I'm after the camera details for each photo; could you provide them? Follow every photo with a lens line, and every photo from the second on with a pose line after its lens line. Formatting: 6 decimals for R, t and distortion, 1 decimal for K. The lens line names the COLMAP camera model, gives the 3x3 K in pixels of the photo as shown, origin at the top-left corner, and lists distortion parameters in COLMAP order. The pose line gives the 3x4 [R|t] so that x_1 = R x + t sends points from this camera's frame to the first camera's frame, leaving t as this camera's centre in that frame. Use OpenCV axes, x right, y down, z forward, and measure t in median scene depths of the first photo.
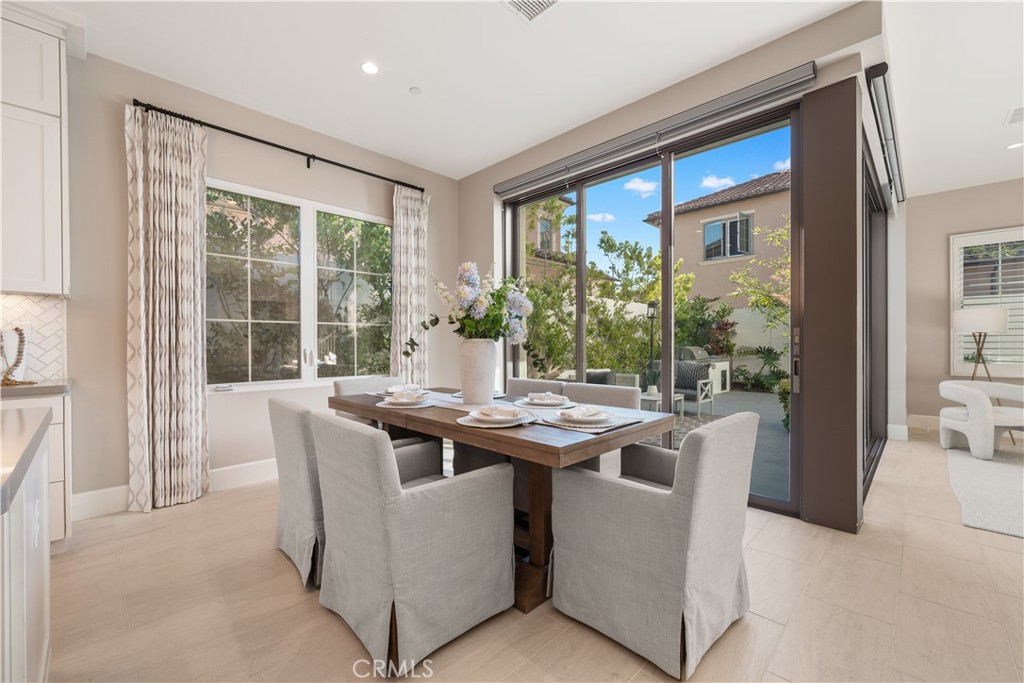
lens RADIAL K [[418.6, 0, 510.5], [0, 418.6, 344.2], [0, 0, 1]] dist [-0.001250, -0.000129]
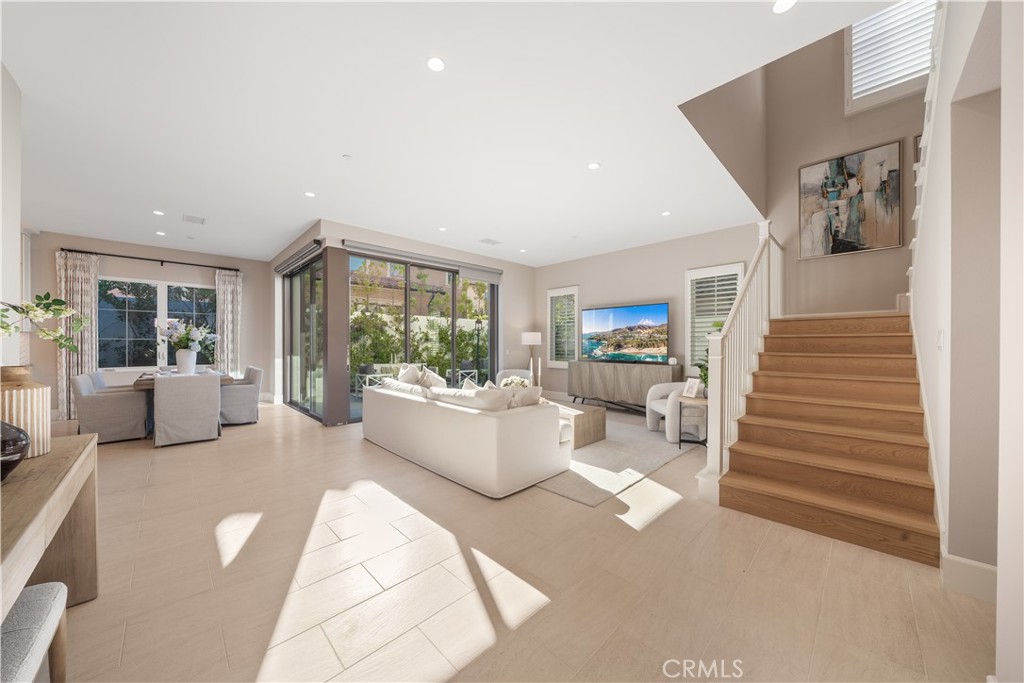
lens RADIAL K [[350.5, 0, 513.8], [0, 350.5, 343.1], [0, 0, 1]] dist [-0.006067, 0.000155]
pose [[0.999967, 0.003286, -0.007396, 1.443934], [-0.003322, 0.999982, -0.004903, -0.033084], [0.007380, 0.004928, 0.999961, -0.816787]]
